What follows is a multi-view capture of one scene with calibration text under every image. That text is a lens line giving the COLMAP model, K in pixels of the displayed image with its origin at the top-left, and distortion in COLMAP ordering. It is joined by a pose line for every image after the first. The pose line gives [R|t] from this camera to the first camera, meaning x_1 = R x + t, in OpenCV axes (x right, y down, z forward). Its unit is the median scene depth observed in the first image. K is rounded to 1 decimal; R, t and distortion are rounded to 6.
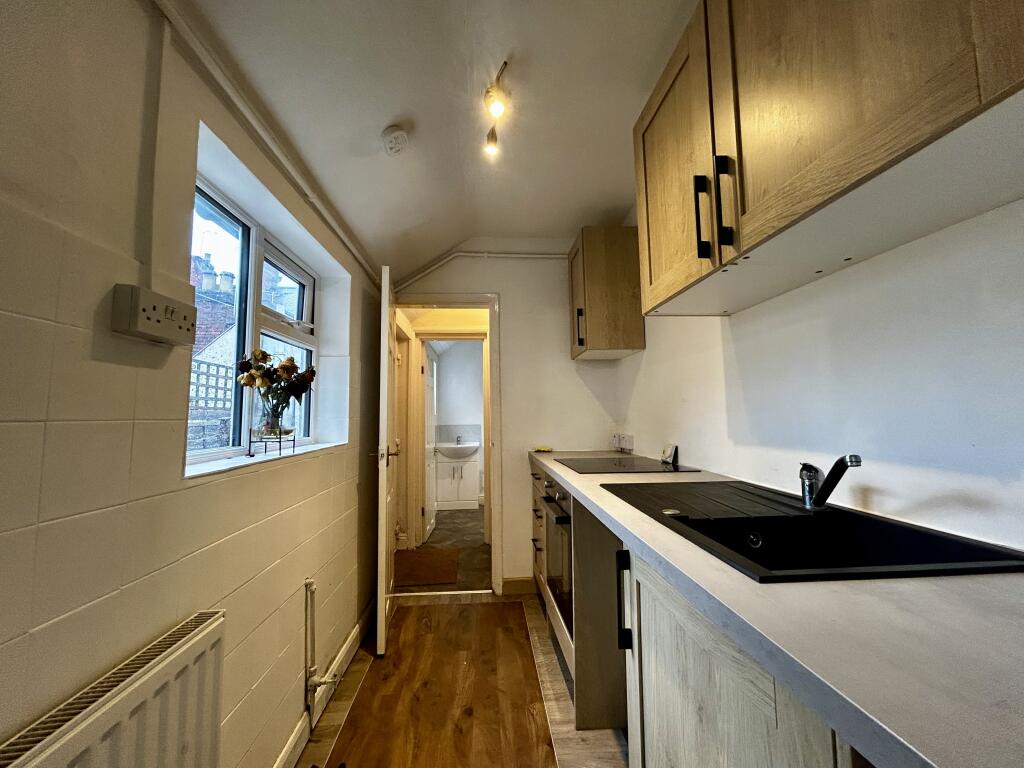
lens RADIAL K [[408.4, 0, 512.0], [0, 408.4, 384.0], [0, 0, 1]] dist [-0.000063, 0.000216]
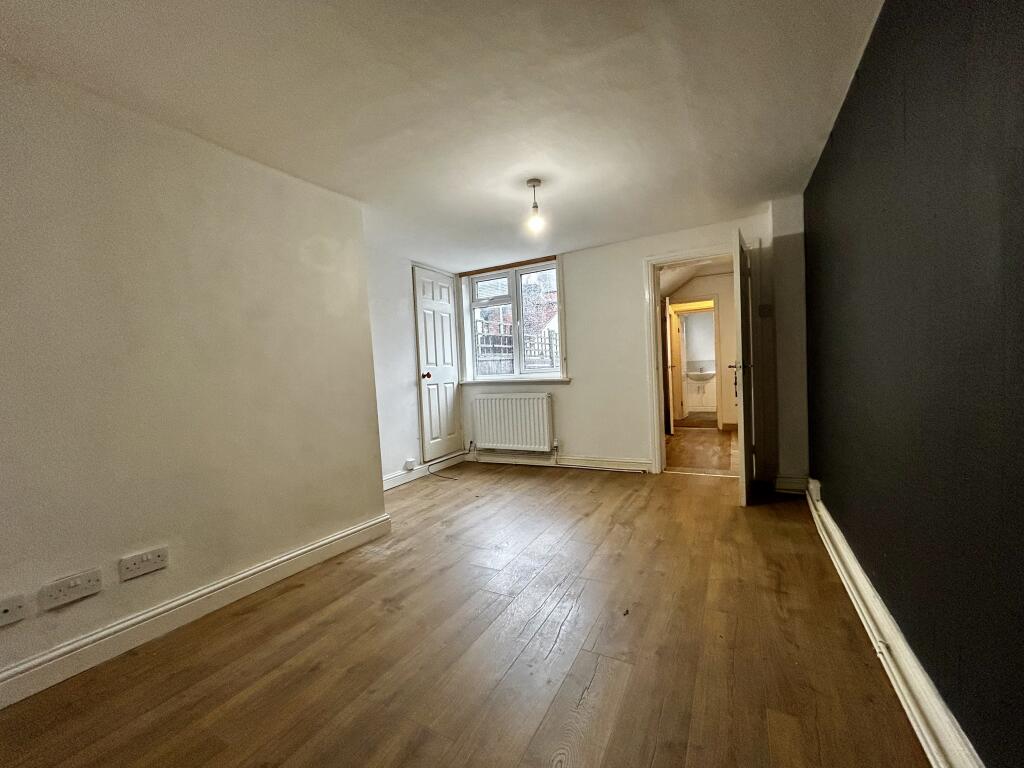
lens RADIAL K [[408.4, 0, 512.0], [0, 408.4, 384.0], [0, 0, 1]] dist [-0.000063, 0.000216]
pose [[0.840412, -0.011845, -0.541819, 0.139431], [0.076222, 0.992407, 0.096533, -0.030102], [0.536562, -0.122426, 0.834933, -0.924690]]
